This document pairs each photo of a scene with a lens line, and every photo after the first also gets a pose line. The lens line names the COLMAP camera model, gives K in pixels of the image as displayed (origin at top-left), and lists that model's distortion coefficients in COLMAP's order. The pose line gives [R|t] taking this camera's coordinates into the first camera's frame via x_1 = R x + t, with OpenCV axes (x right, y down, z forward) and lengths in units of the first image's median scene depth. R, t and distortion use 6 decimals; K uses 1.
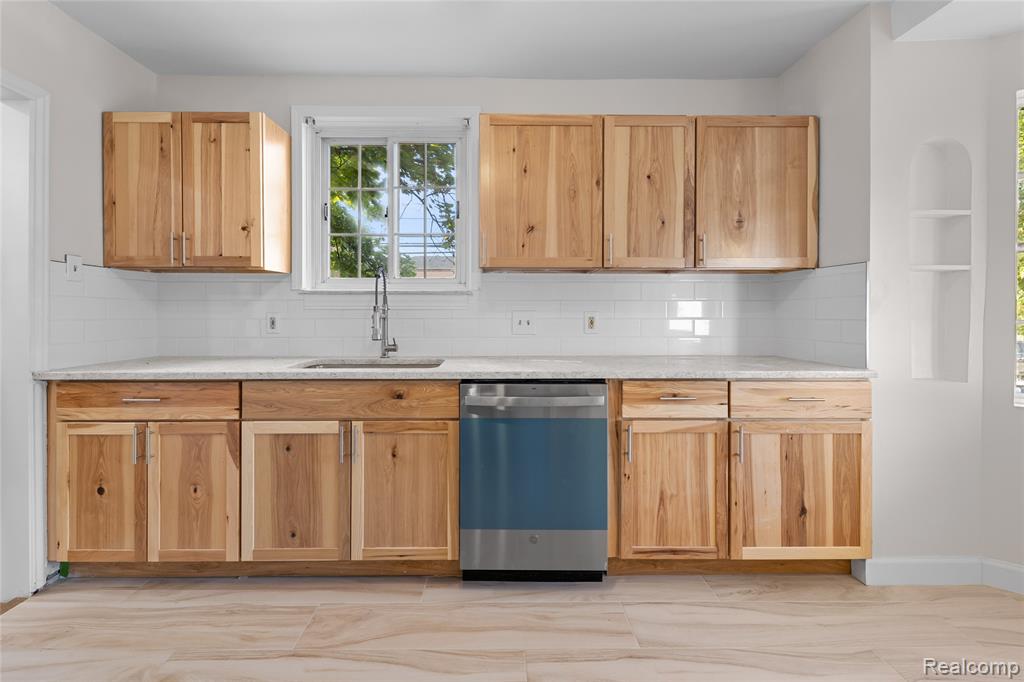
lens RADIAL K [[410.3, 0, 502.5], [0, 410.3, 313.3], [0, 0, 1]] dist [0.001201, -0.000289]
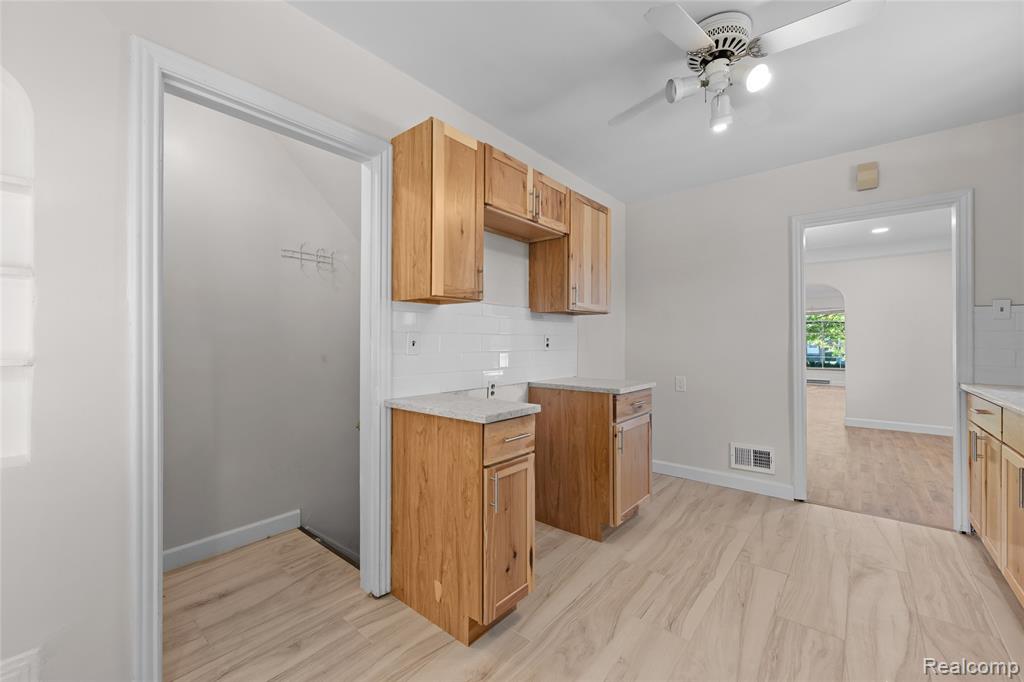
lens RADIAL K [[415.4, 0, 512.0], [0, 415.4, 341.0], [0, 0, 1]] dist [0.000194, 0.000187]
pose [[-0.640111, -0.001214, -0.768282, 1.021491], [-0.000982, 0.999999, -0.000762, -0.005031], [0.768282, 0.000267, -0.640111, 0.702055]]
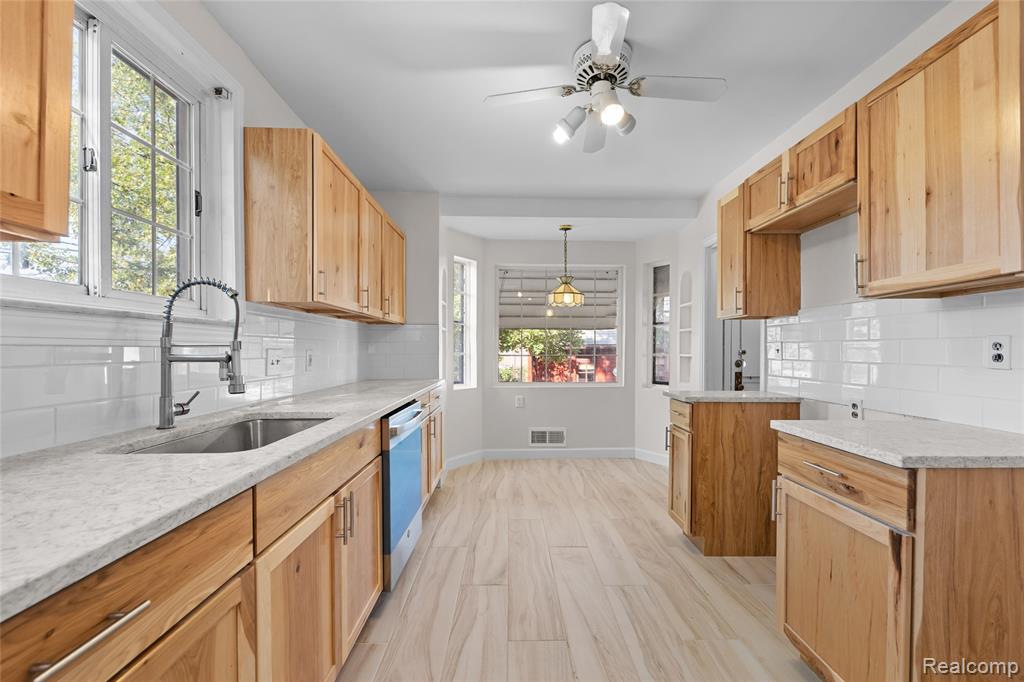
lens RADIAL K [[424.4, 0, 512.0], [0, 424.4, 341.0], [0, 0, 1]] dist [-0.002060, -0.000449]
pose [[-0.006292, 0.017724, 0.999823, -1.184636], [0.001146, 0.999842, -0.017717, -0.008055], [-0.999980, 0.001034, -0.006312, 0.676687]]
